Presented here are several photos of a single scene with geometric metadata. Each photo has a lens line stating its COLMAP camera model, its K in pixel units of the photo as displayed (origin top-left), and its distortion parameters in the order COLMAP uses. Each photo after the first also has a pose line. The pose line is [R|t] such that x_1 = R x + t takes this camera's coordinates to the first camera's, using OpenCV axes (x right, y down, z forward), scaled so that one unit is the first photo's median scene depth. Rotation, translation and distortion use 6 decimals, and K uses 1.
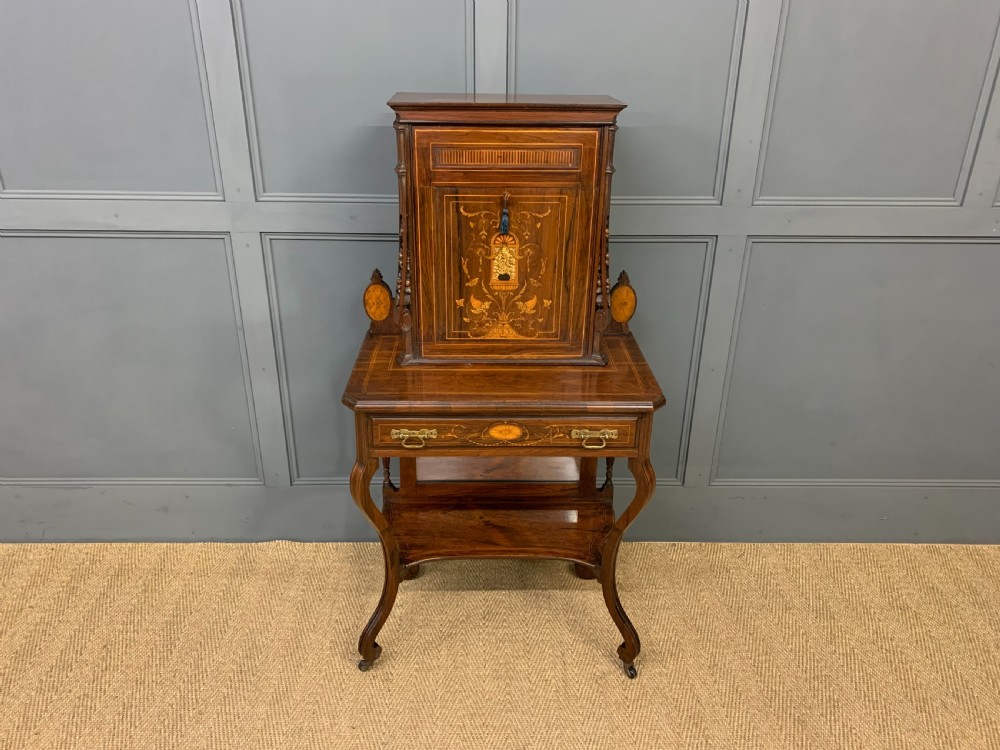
lens RADIAL K [[765.1, 0, 495.6], [0, 765.1, 367.2], [0, 0, 1]] dist [0.028503, -0.009124]
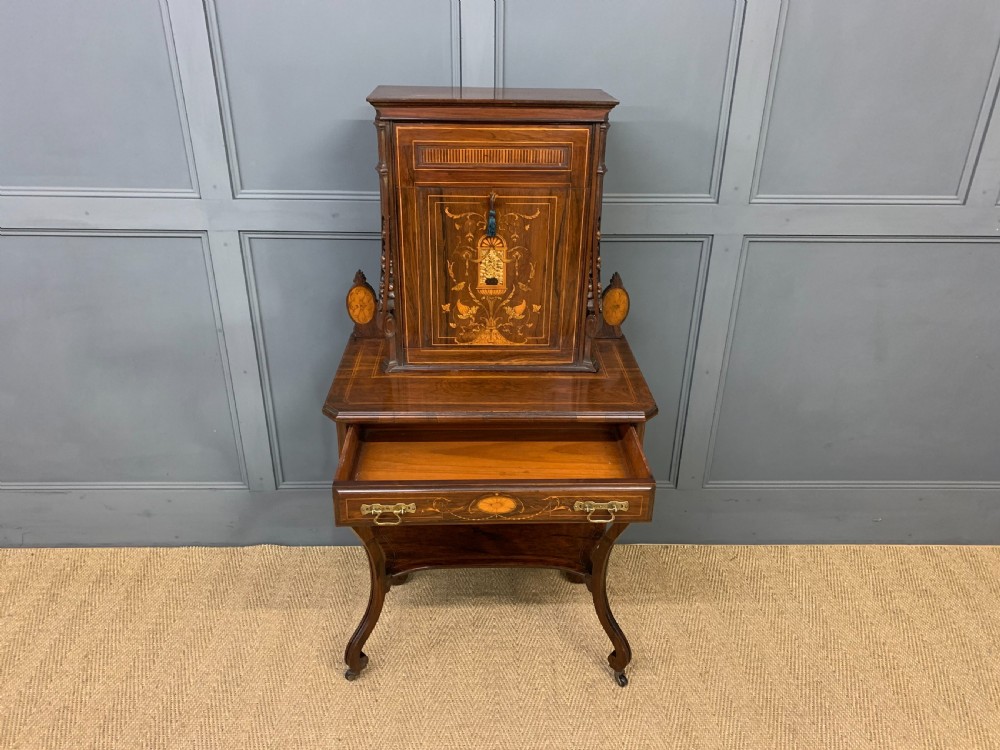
lens RADIAL K [[766.9, 0, 501.9], [0, 766.9, 381.3], [0, 0, 1]] dist [0.024284, -0.005537]
pose [[0.999927, -0.001243, 0.011998, 0.010971], [0.000764, 0.999207, 0.039820, -0.027092], [-0.012038, -0.039808, 0.999135, 0.028836]]
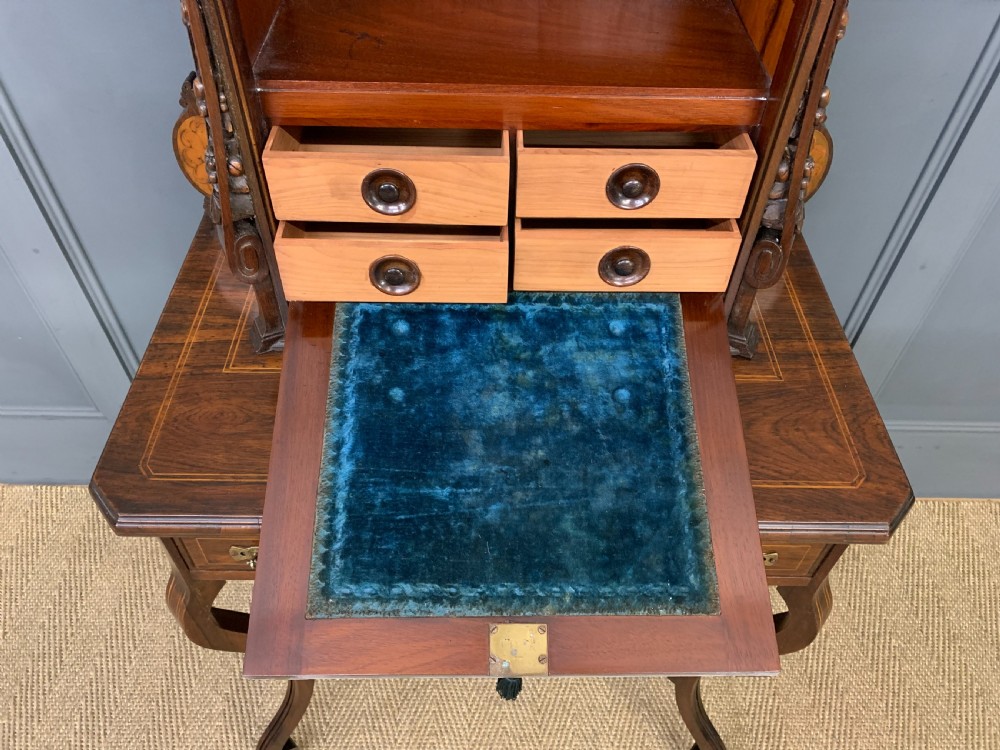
lens RADIAL K [[771.5, 0, 501.2], [0, 771.5, 384.8], [0, 0, 1]] dist [0.007483, 0.000497]
pose [[0.999816, 0.019109, -0.001878, 0.007607], [-0.016695, 0.913466, 0.406572, -0.146003], [0.009484, -0.406465, 0.913617, 0.569011]]
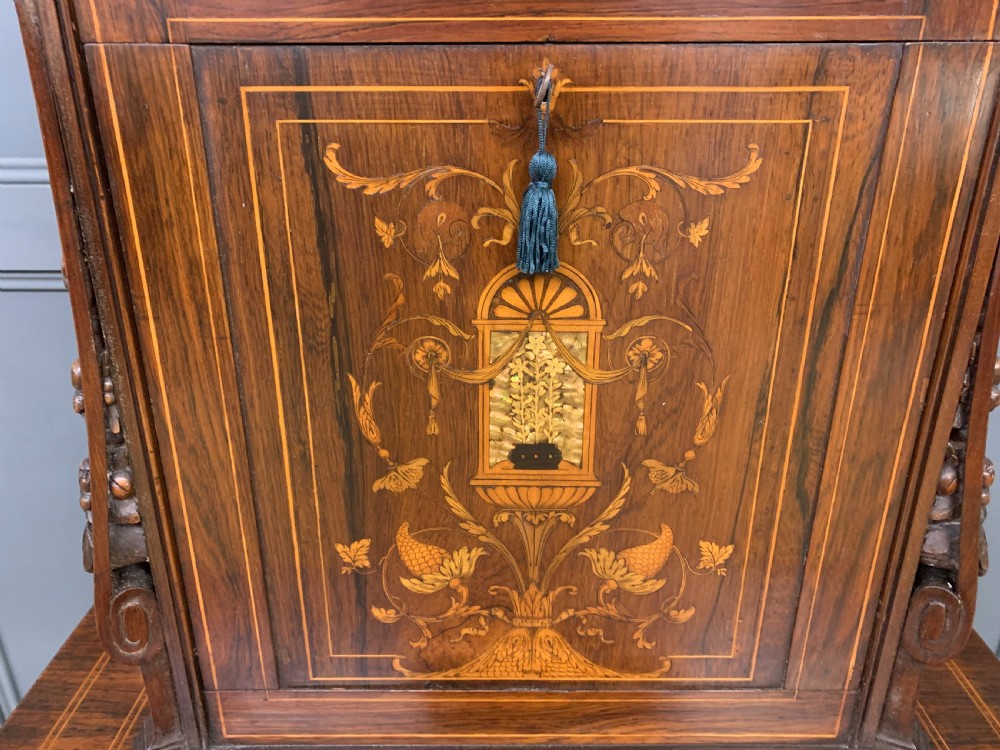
lens RADIAL K [[816.6, 0, 498.3], [0, 816.6, 376.3], [0, 0, 1]] dist [0.022994, -0.011849]
pose [[0.999624, -0.002118, -0.027351, 0.005796], [0.001558, 0.999789, -0.020479, -0.122323], [0.027389, 0.020428, 0.999416, 0.670120]]
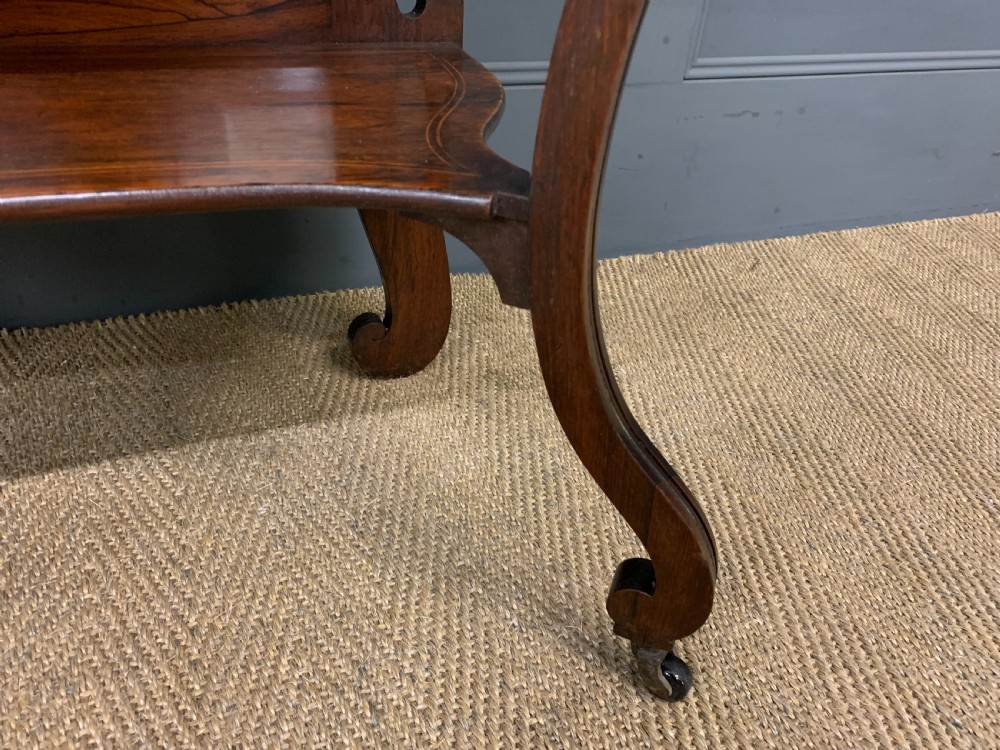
lens RADIAL K [[775.0, 0, 500.9], [0, 775.0, 375.4], [0, 0, 1]] dist [0.019557, -0.002622]
pose [[0.931750, -0.160113, 0.325891, 0.068434], [0.101534, 0.976613, 0.189521, 0.262471], [-0.348614, -0.143497, 0.926216, 0.825218]]
